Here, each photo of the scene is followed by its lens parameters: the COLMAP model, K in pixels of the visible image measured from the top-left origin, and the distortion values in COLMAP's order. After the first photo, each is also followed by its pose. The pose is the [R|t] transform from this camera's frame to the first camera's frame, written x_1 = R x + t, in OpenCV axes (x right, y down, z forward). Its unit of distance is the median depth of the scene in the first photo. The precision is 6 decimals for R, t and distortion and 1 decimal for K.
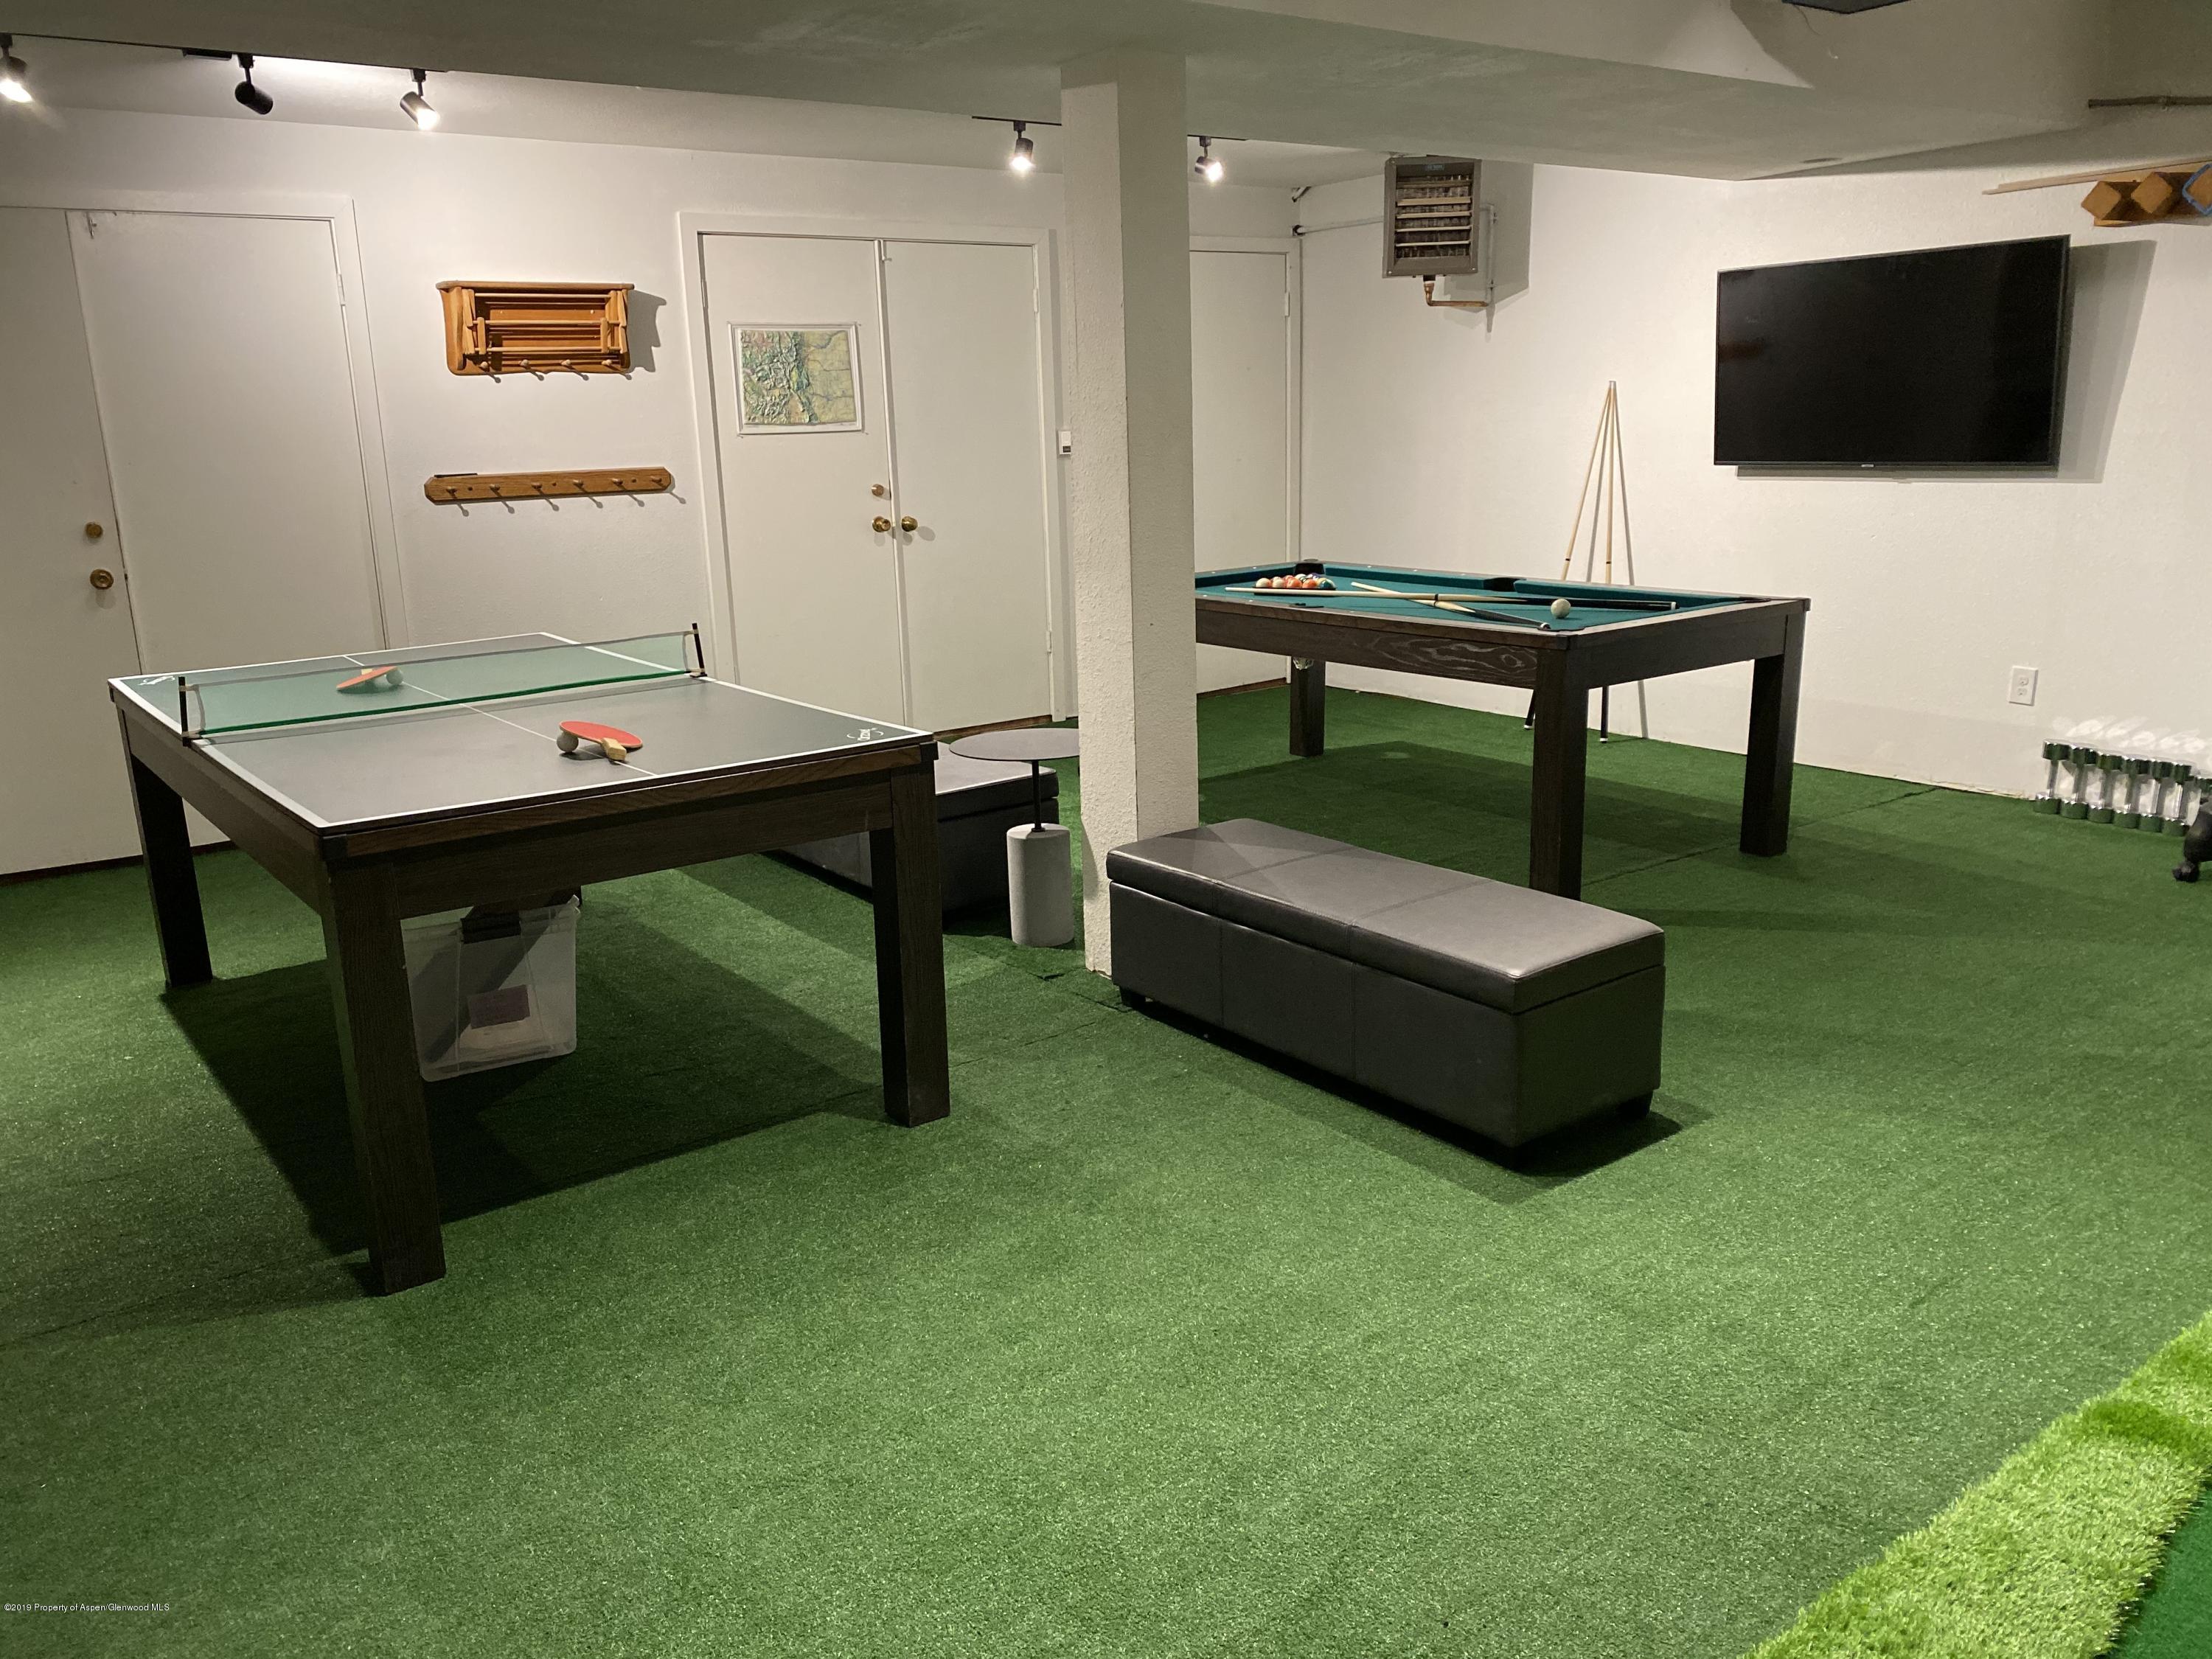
lens RADIAL K [[1710.4, 0, 1157.5], [0, 1710.4, 811.1], [0, 0, 1]] dist [0.051522, -0.006478]
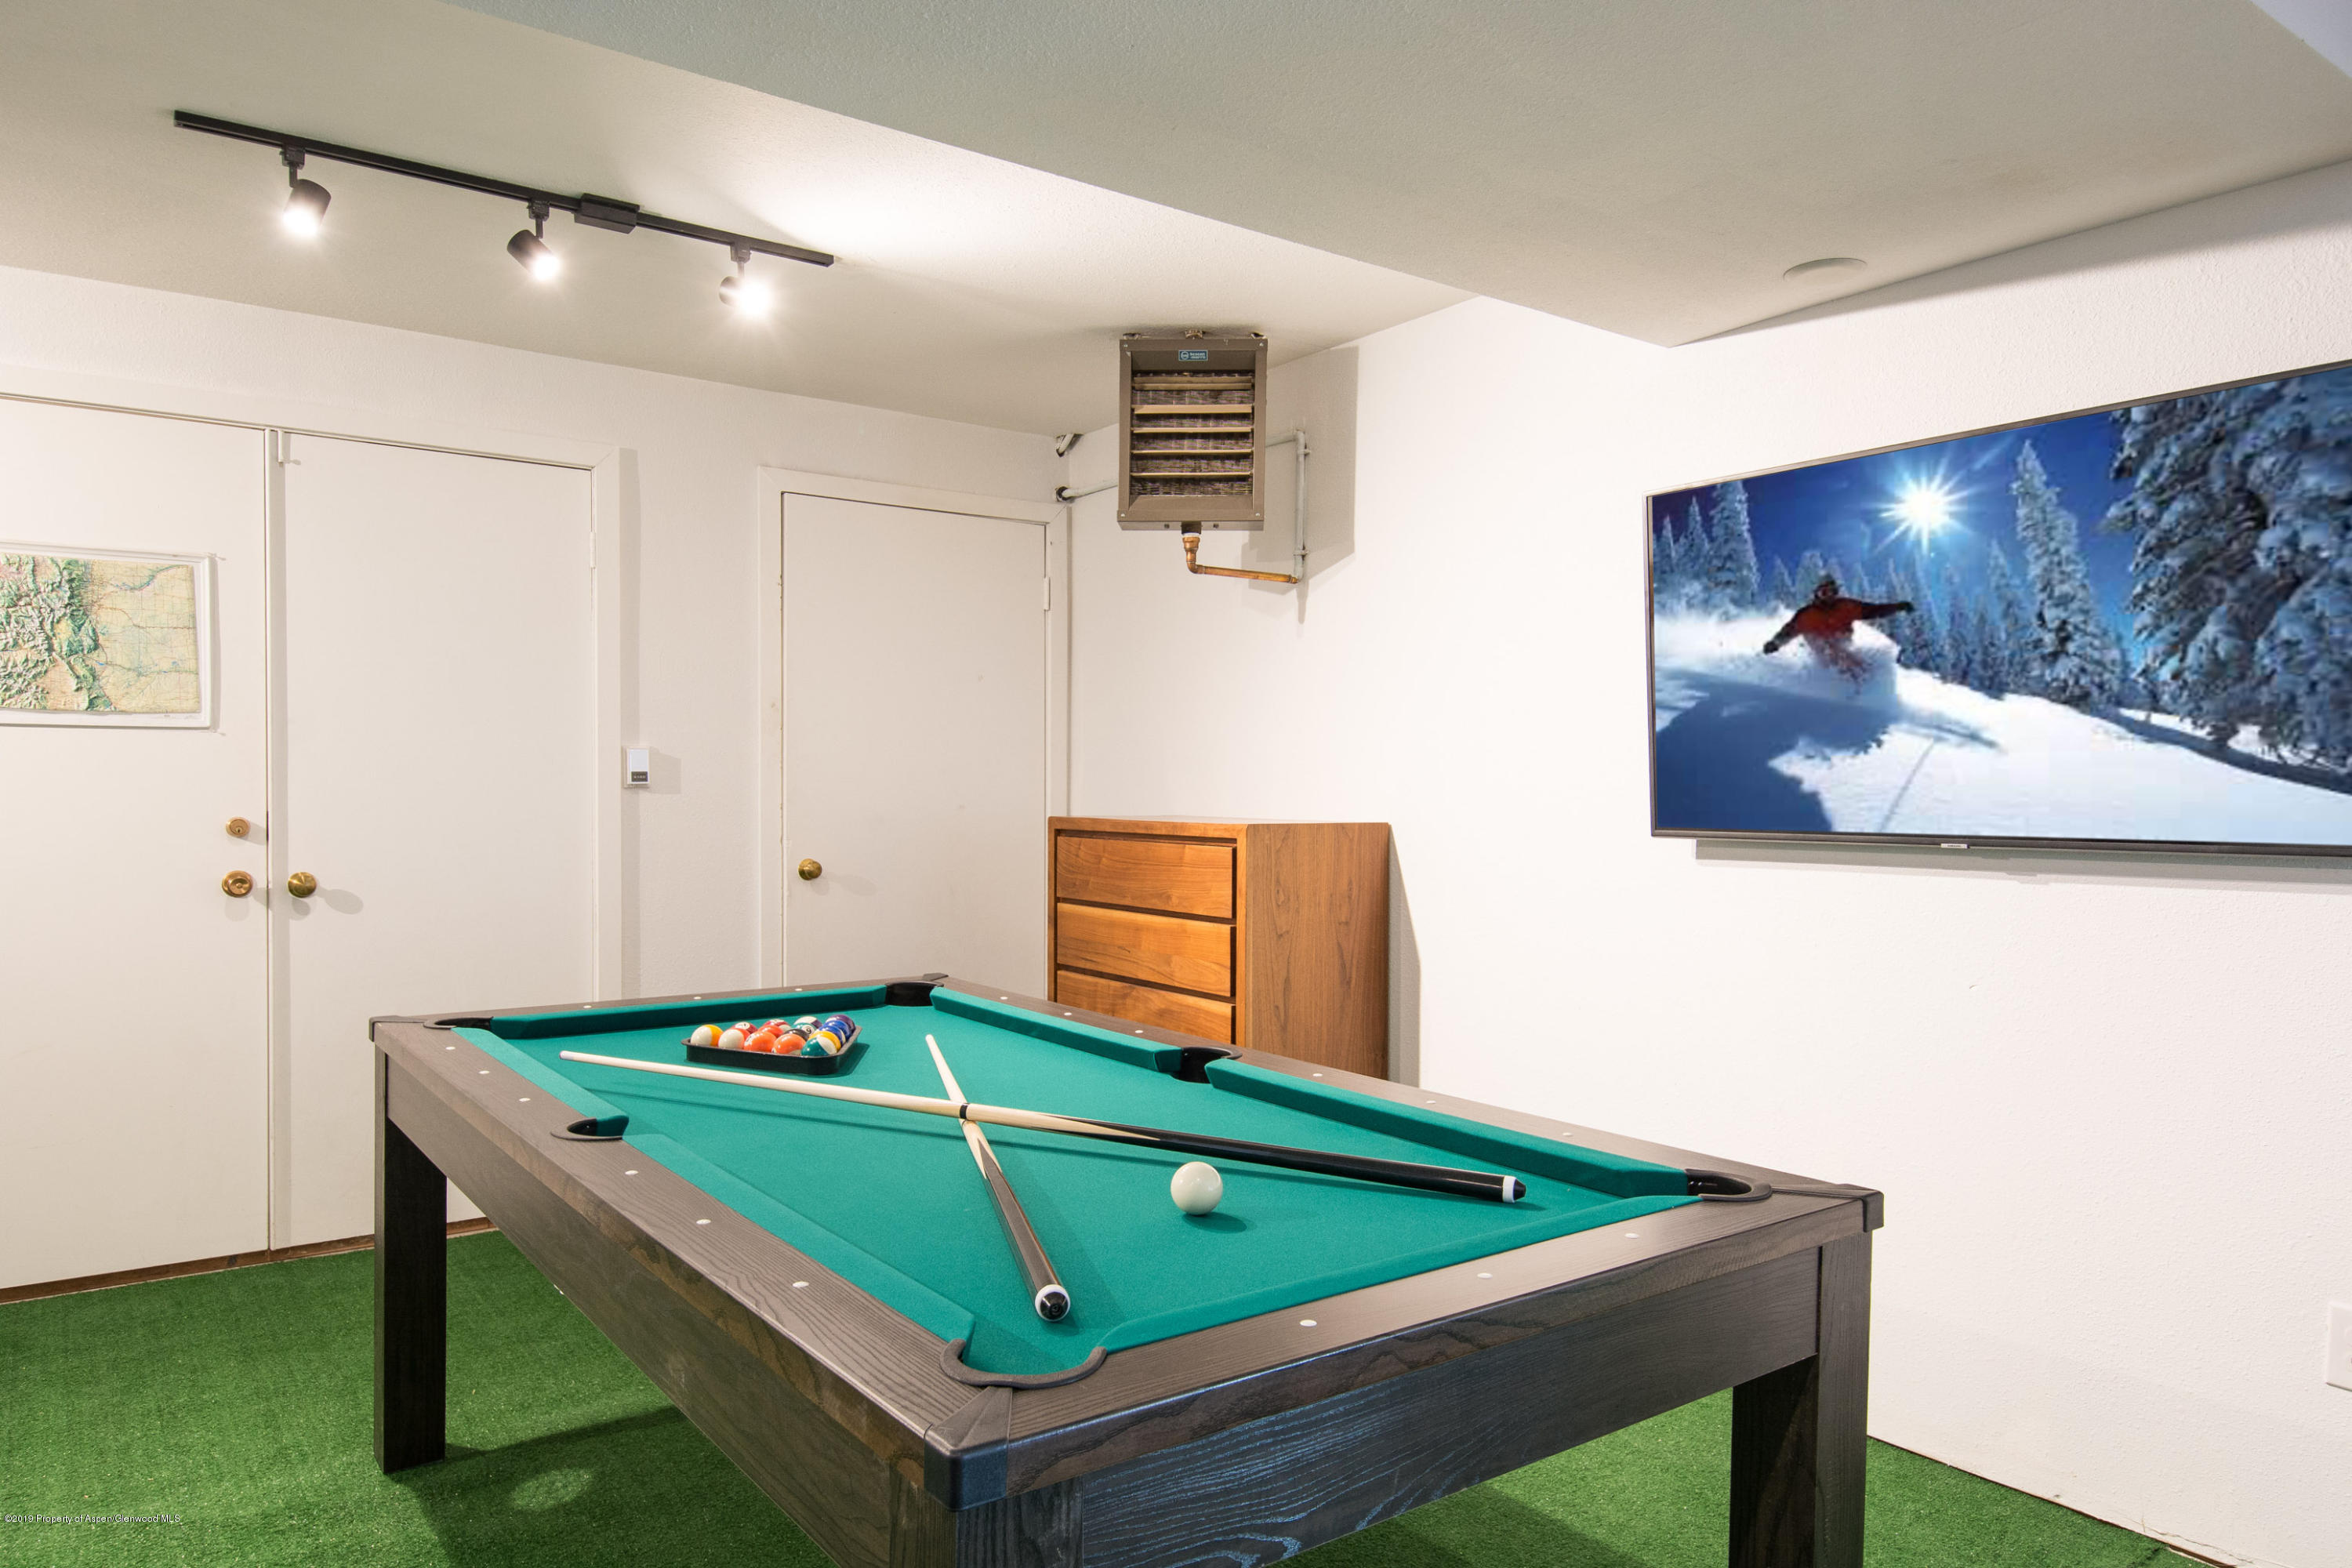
lens RADIAL K [[1509.4, 0, 1162.4], [0, 1509.4, 834.2], [0, 0, 1]] dist [0.008401, 0.000792]
pose [[0.998842, 0.034343, -0.033697, 0.173114], [-0.040293, 0.979828, -0.195740, -0.094257], [0.026295, 0.196871, 0.980077, 0.491758]]
